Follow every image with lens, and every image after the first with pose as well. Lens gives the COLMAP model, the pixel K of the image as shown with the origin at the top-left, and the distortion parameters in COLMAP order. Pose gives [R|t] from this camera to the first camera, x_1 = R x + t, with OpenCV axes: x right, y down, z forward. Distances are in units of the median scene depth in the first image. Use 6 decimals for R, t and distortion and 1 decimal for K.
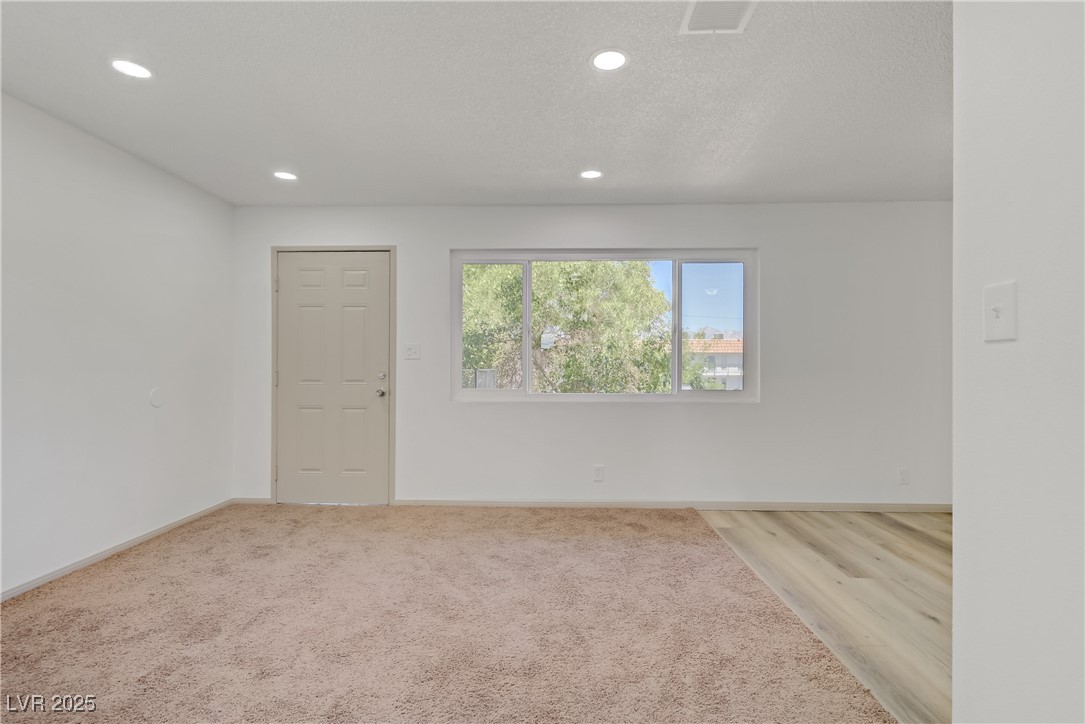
lens RADIAL K [[520.9, 0, 543.3], [0, 520.9, 367.0], [0, 0, 1]] dist [0.006133, -0.004101]
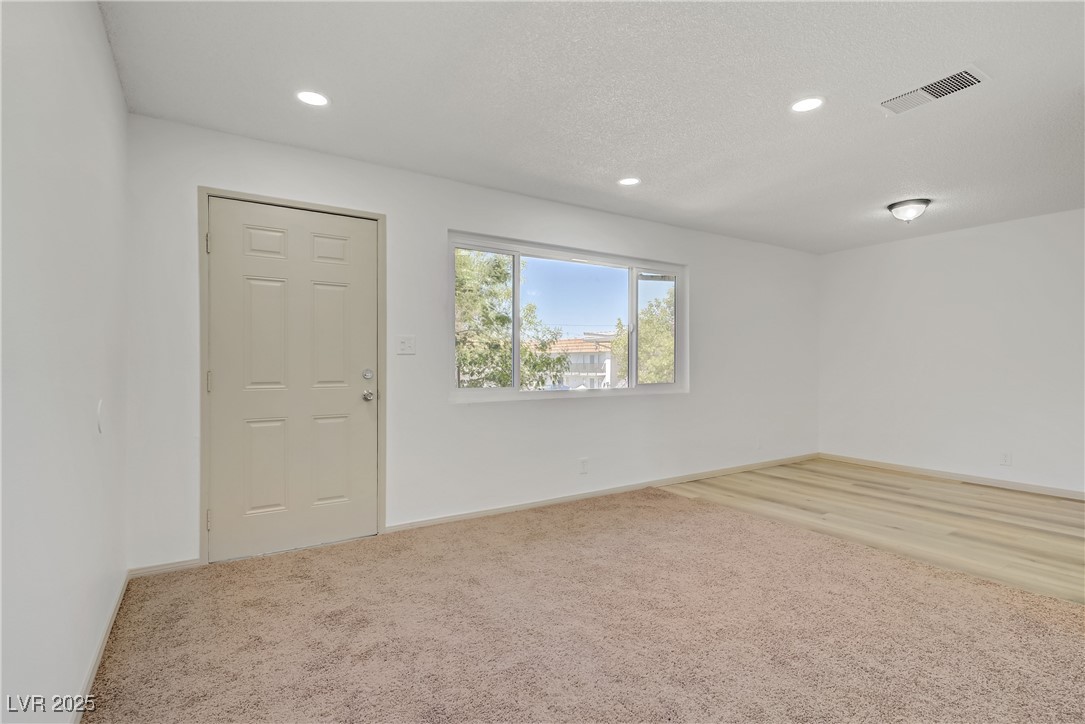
lens RADIAL K [[520.9, 0, 546.9], [0, 520.9, 366.8], [0, 0, 1]] dist [0.006133, -0.004101]
pose [[0.820327, -0.004450, 0.571878, -0.546021], [0.000849, 0.999978, 0.006563, -0.000795], [-0.571895, -0.004898, 0.820312, 0.188400]]
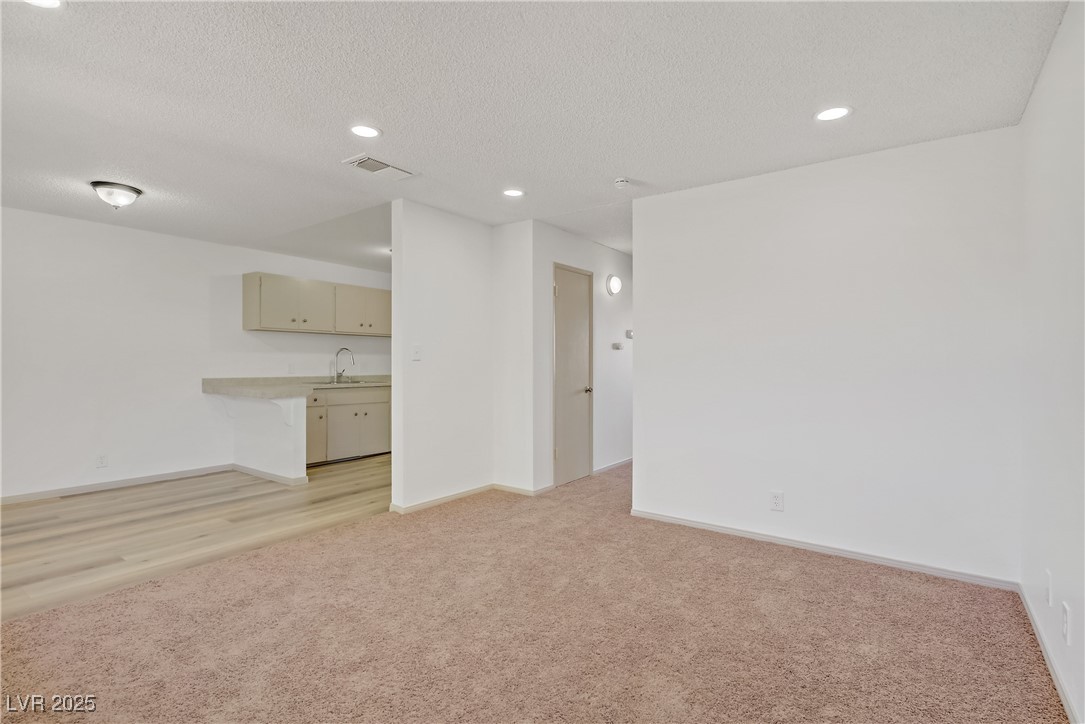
lens RADIAL K [[520.9, 0, 539.8], [0, 520.9, 361.0], [0, 0, 1]] dist [0.006133, -0.004101]
pose [[-0.823200, -0.001700, 0.567749, -0.499471], [-0.003319, 0.999993, -0.001818, -0.008606], [-0.567741, -0.003381, -0.823200, 0.949619]]
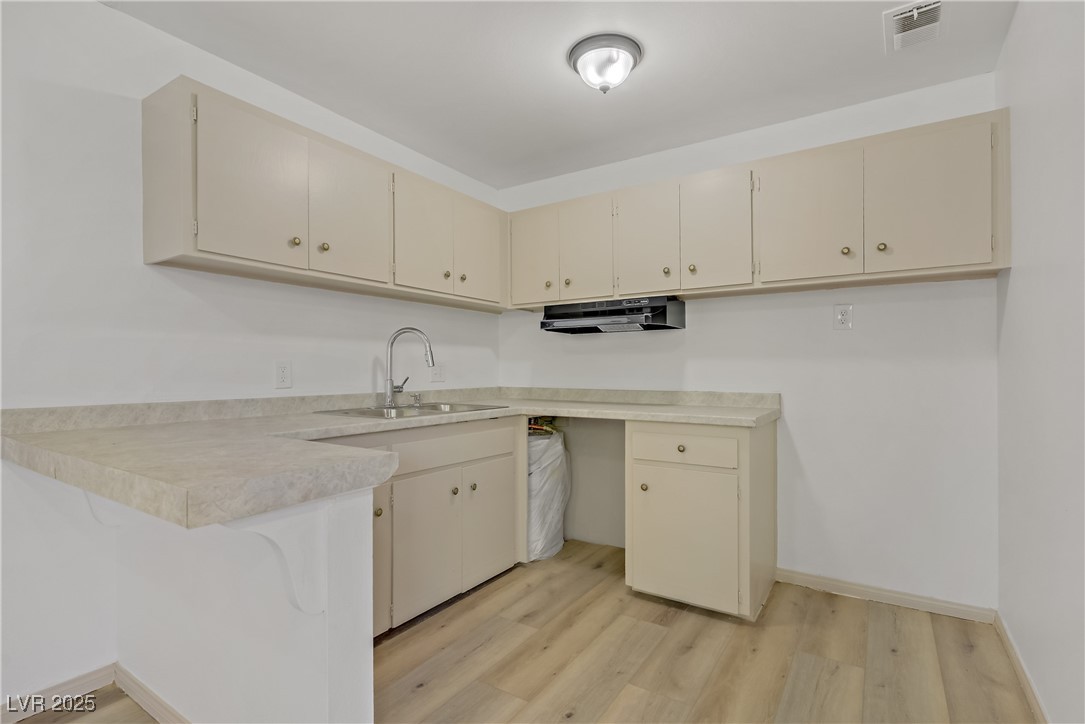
lens RADIAL K [[520.9, 0, 539.6], [0, 520.9, 371.3], [0, 0, 1]] dist [0.006133, -0.004101]
pose [[-0.852380, -0.006007, 0.522889, 0.380312], [-0.001910, 0.999963, 0.008374, 0.001893], [-0.522920, 0.006139, -0.852360, 0.476399]]
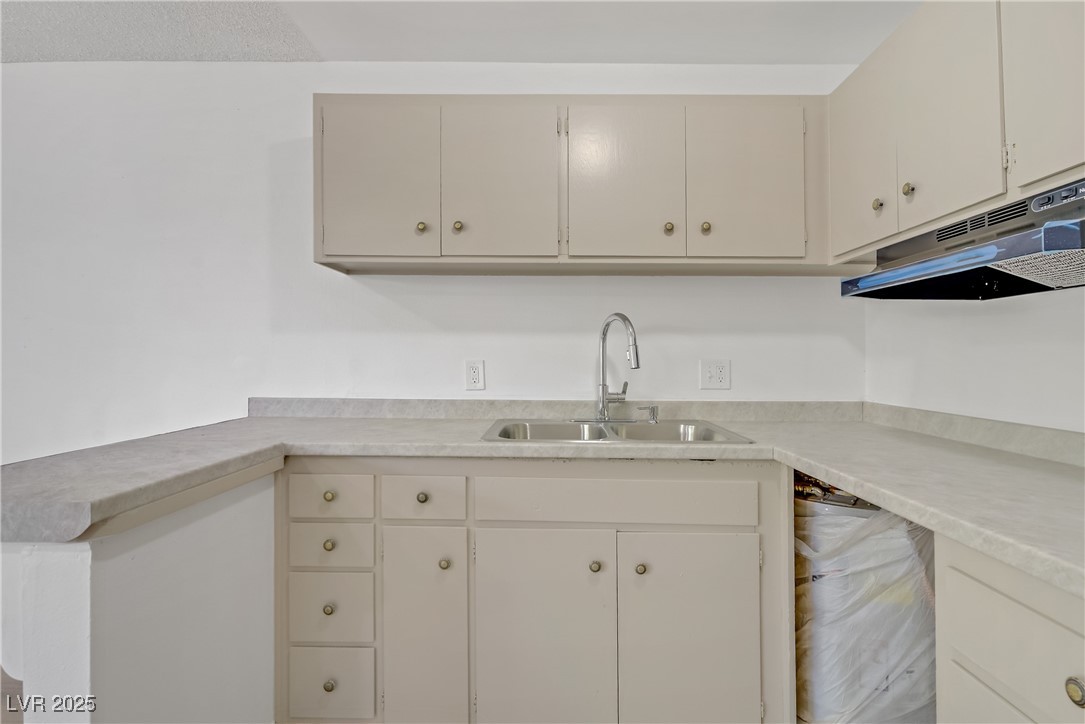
lens RADIAL K [[520.9, 0, 547.4], [0, 520.9, 356.0], [0, 0, 1]] dist [0.006133, -0.004101]
pose [[-0.019092, -0.000840, 0.999817, 0.394754], [-0.003503, 0.999994, 0.000774, -0.008757], [-0.999812, -0.003488, -0.019095, 0.069154]]
